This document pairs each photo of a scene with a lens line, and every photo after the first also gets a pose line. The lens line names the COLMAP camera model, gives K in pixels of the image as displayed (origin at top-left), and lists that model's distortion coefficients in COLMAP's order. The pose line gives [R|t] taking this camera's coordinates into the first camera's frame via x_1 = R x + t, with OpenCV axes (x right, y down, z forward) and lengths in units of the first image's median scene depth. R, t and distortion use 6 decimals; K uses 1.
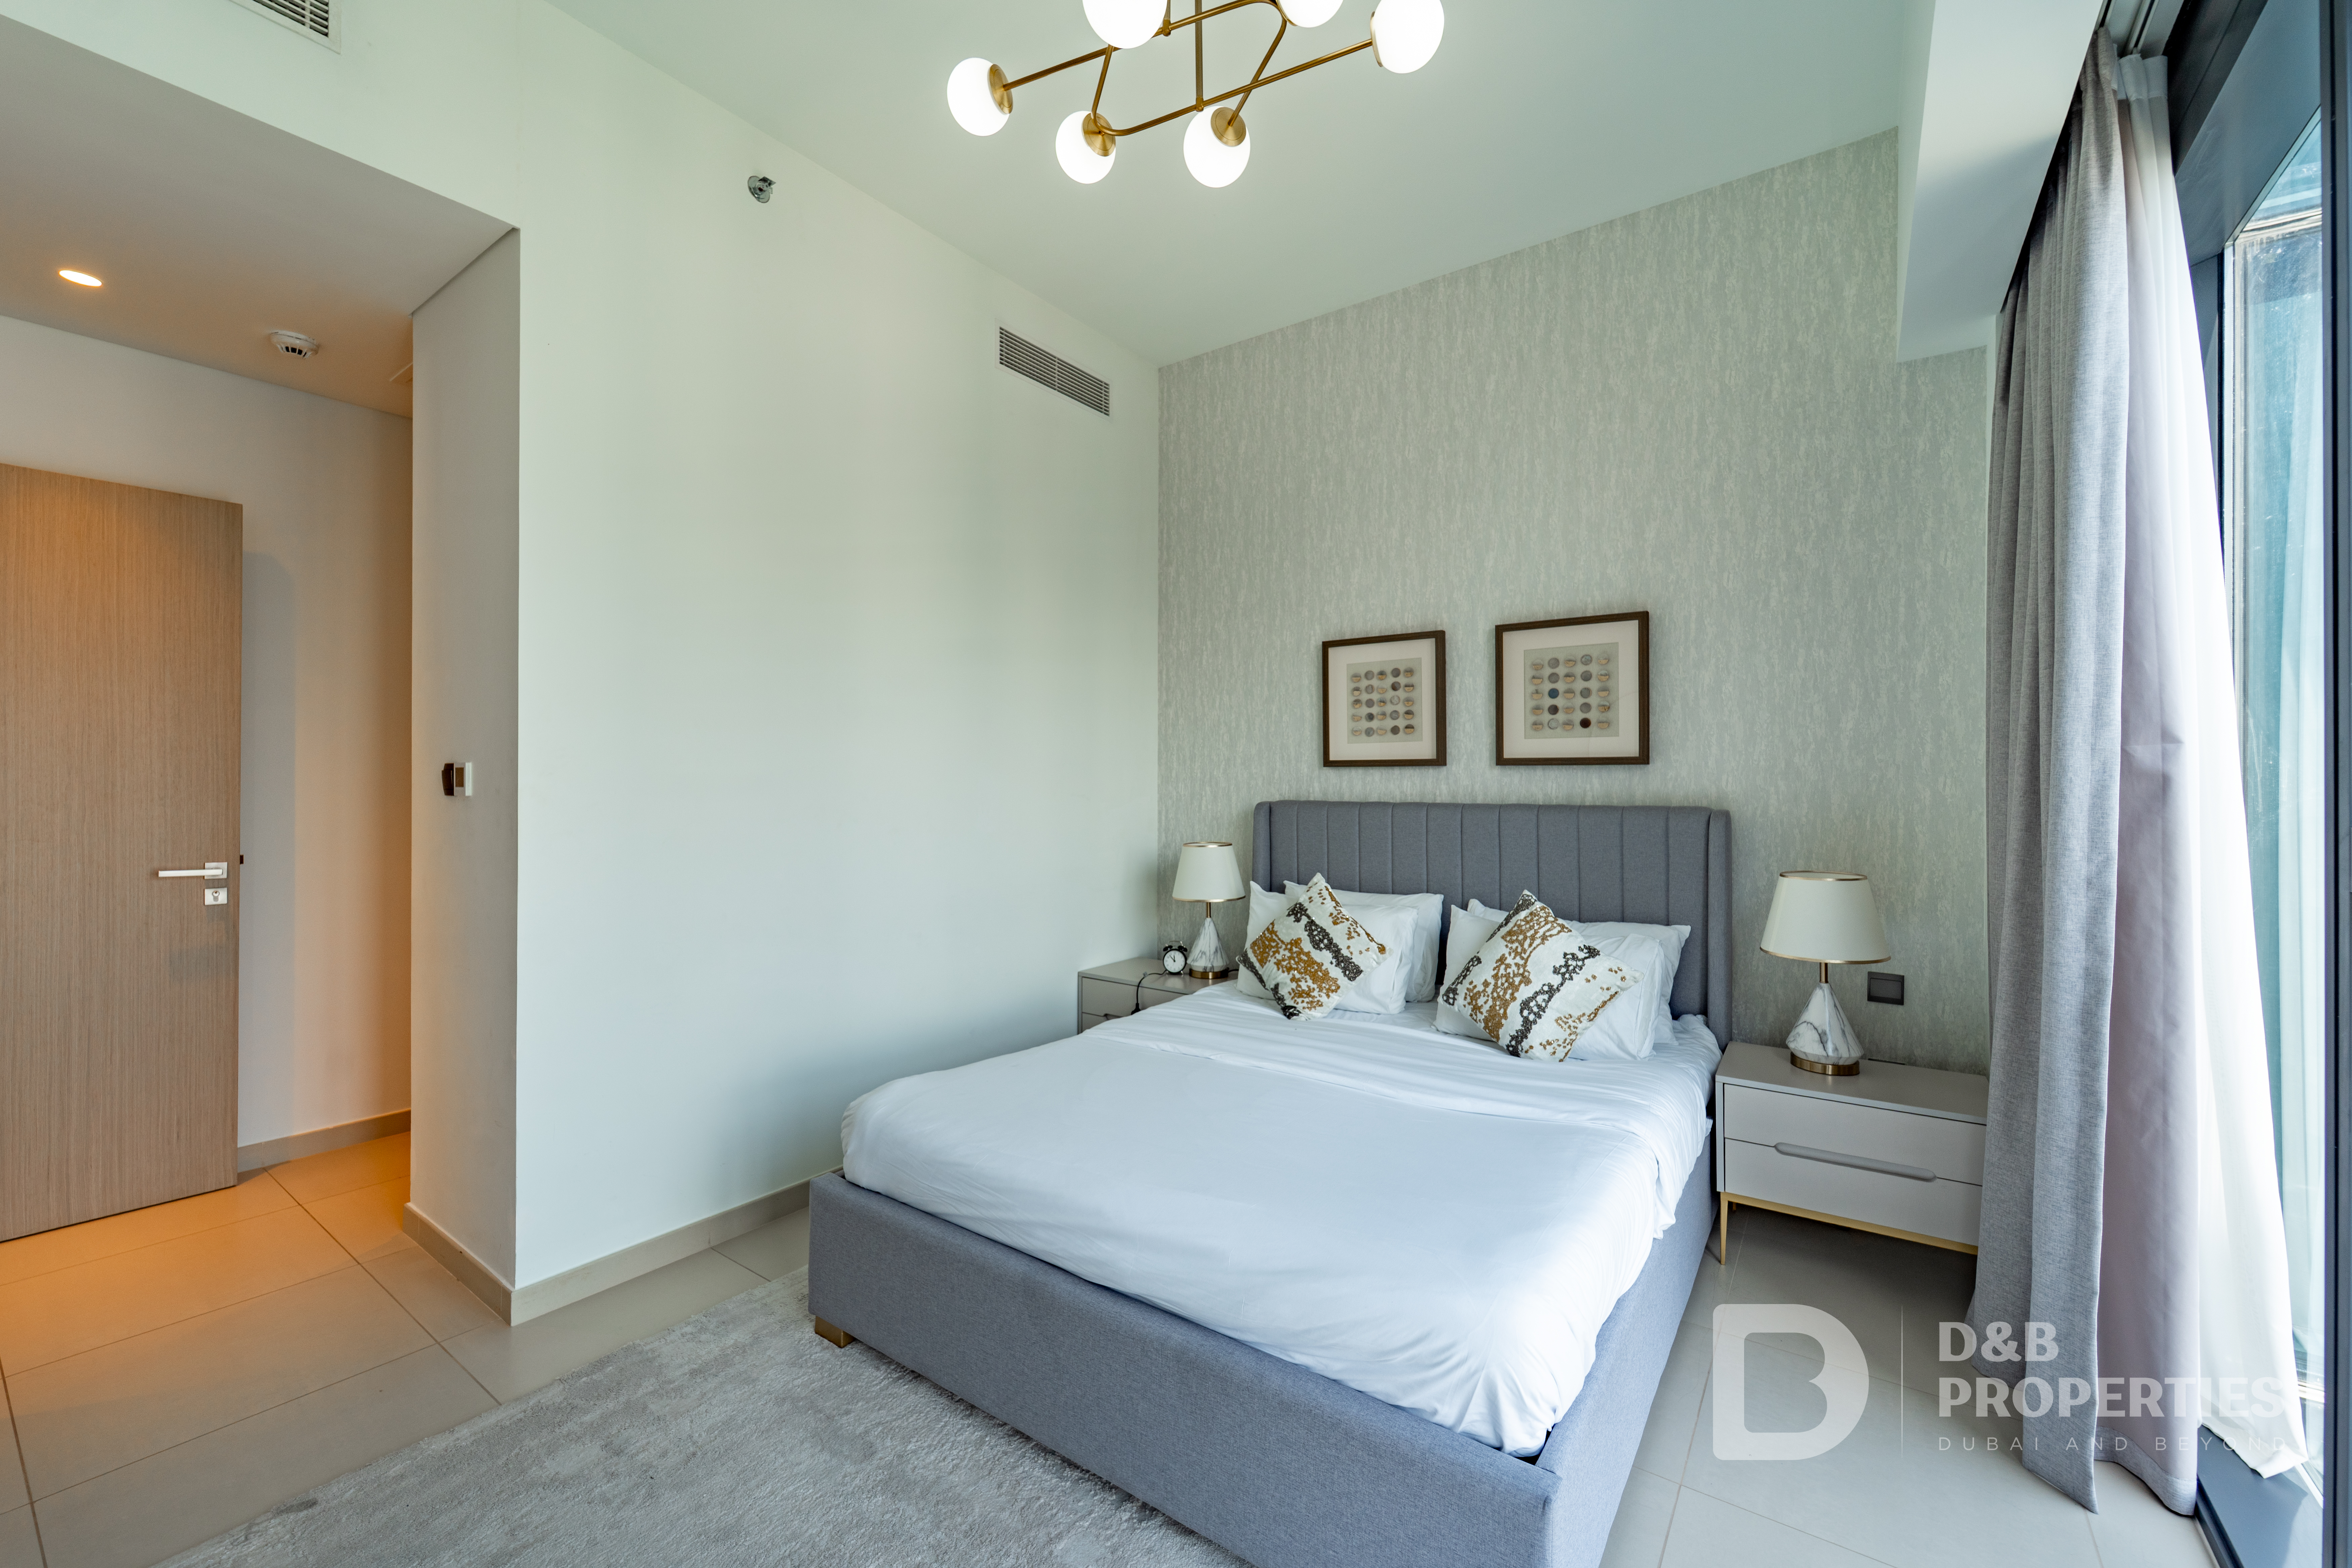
lens RADIAL K [[945.0, 0, 1186.9], [0, 945.0, 780.7], [0, 0, 1]] dist [0.001012, -0.000609]
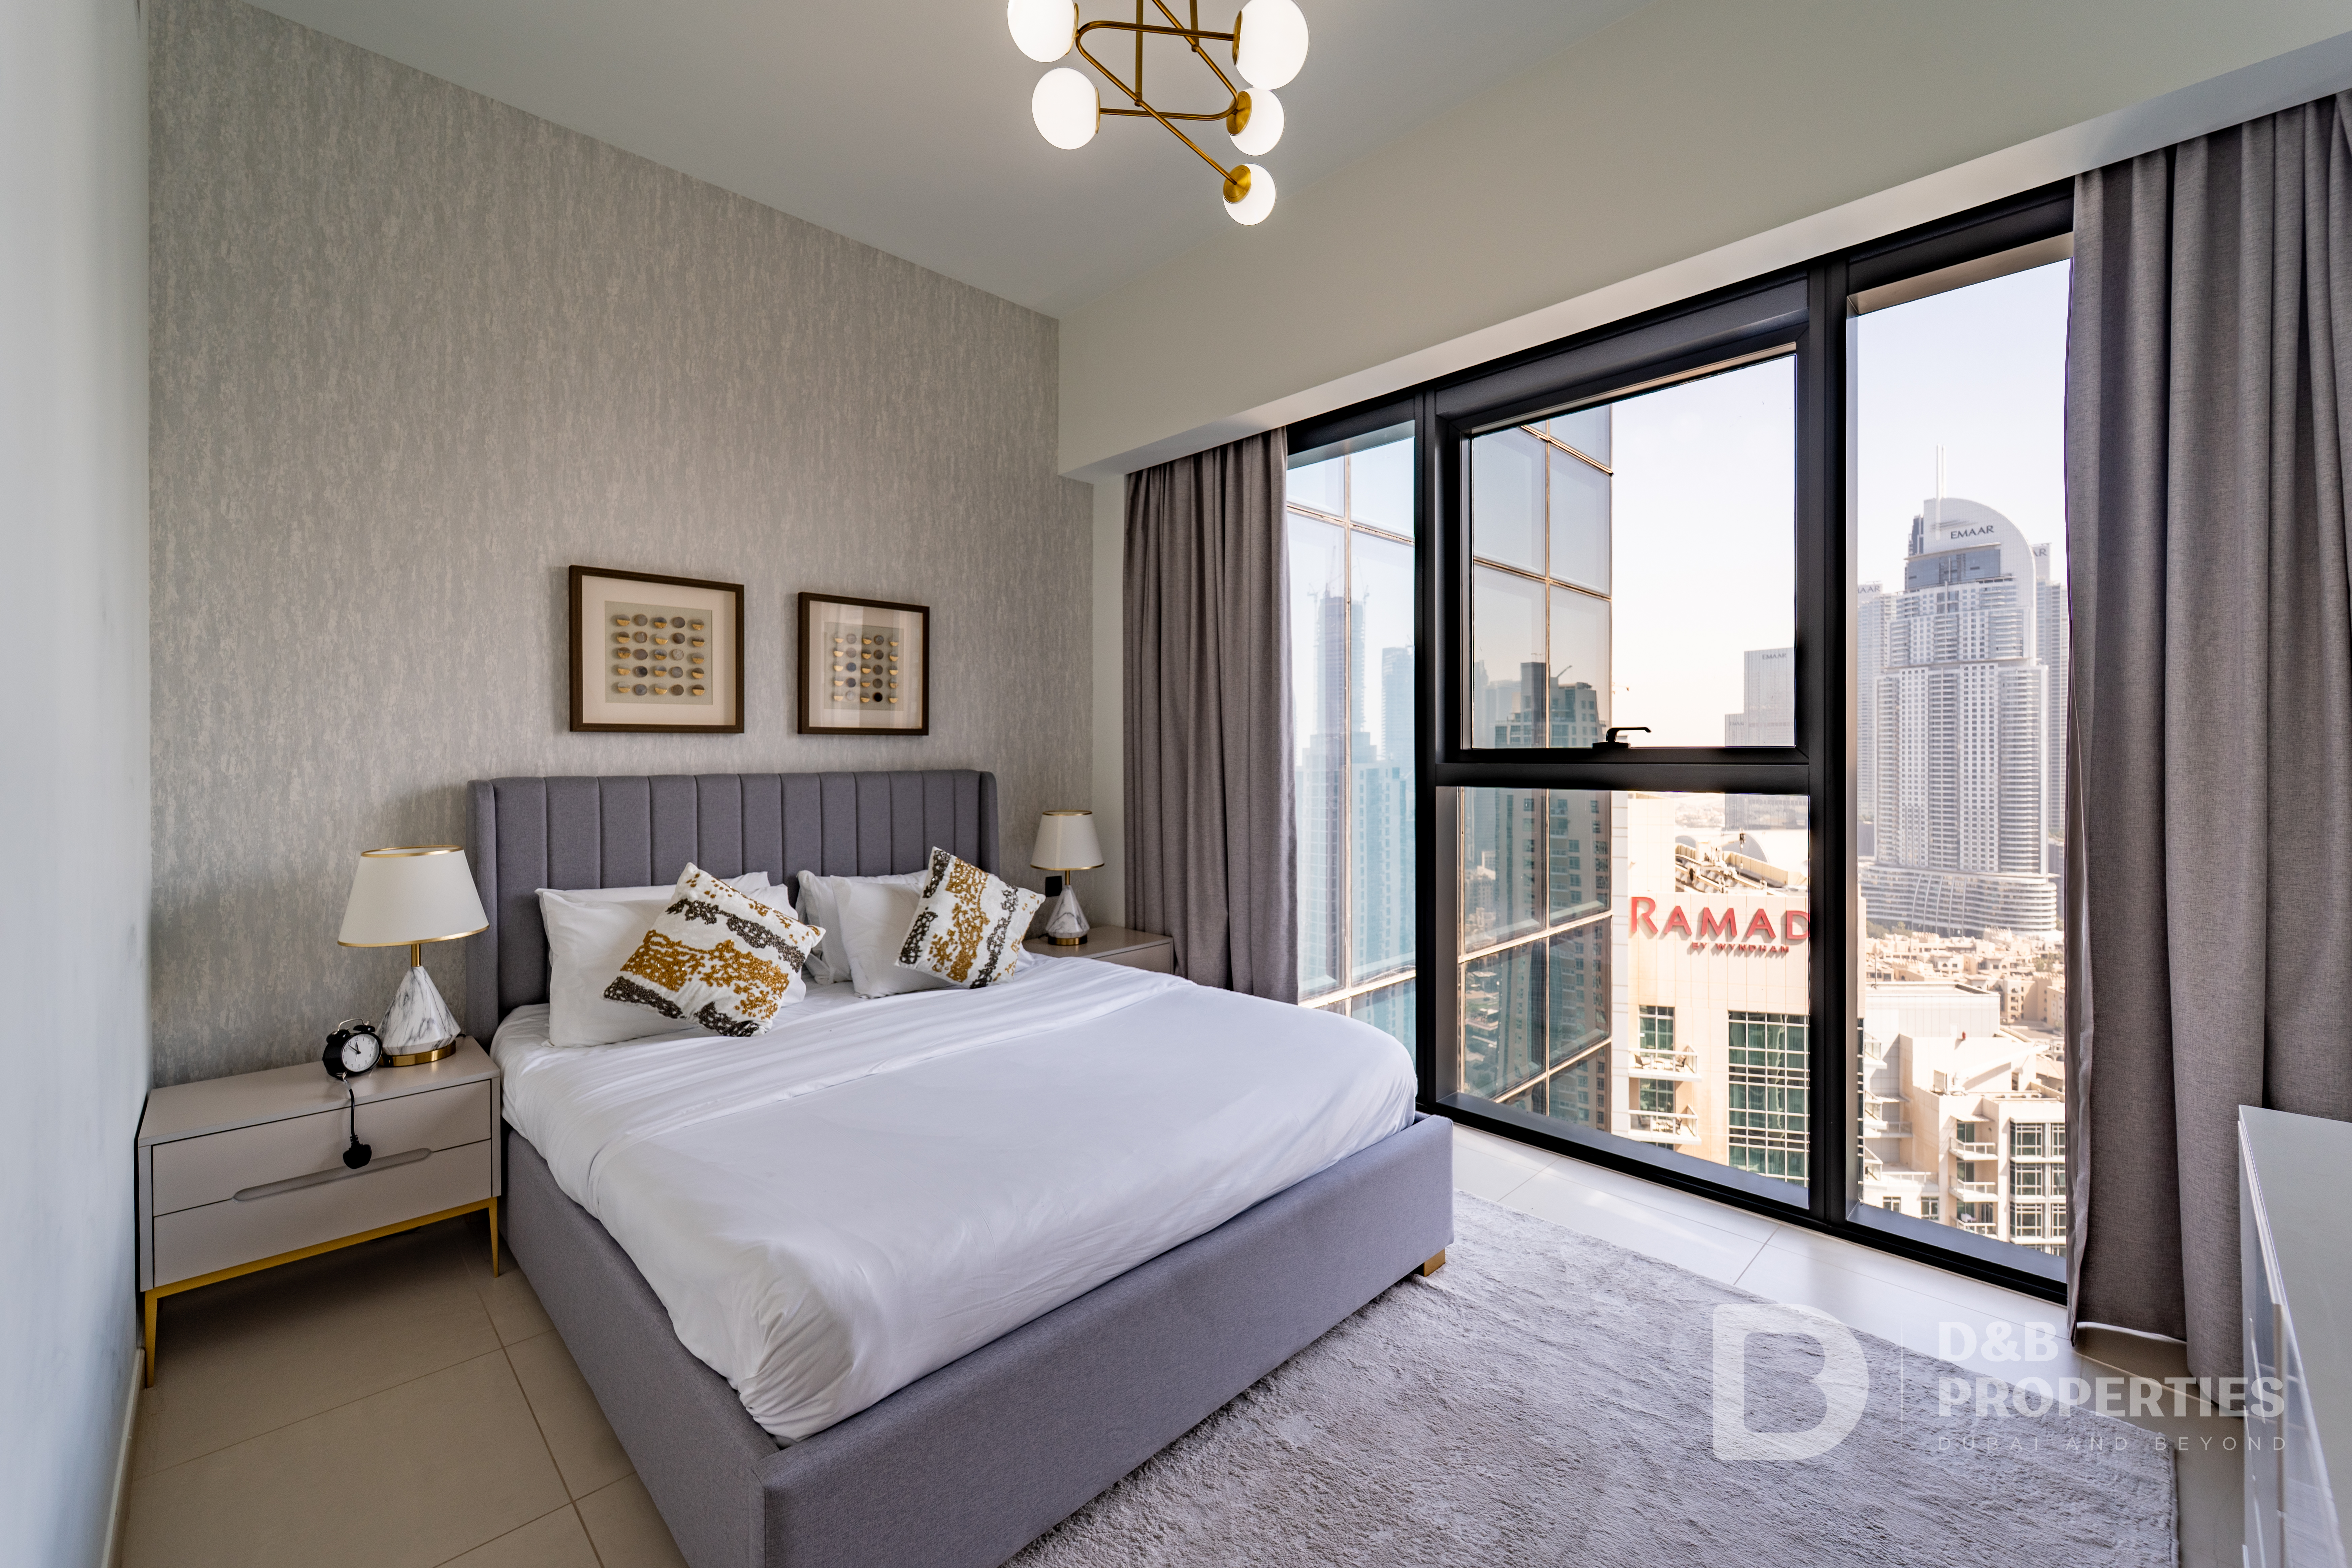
lens RADIAL K [[951.9, 0, 1164.2], [0, 951.9, 764.0], [0, 0, 1]] dist [-0.000237, -0.000106]
pose [[0.175237, -0.012210, 0.984451, -0.549672], [0.006604, 0.999915, 0.011227, 0.006122], [-0.984504, 0.004534, 0.175303, 0.425208]]
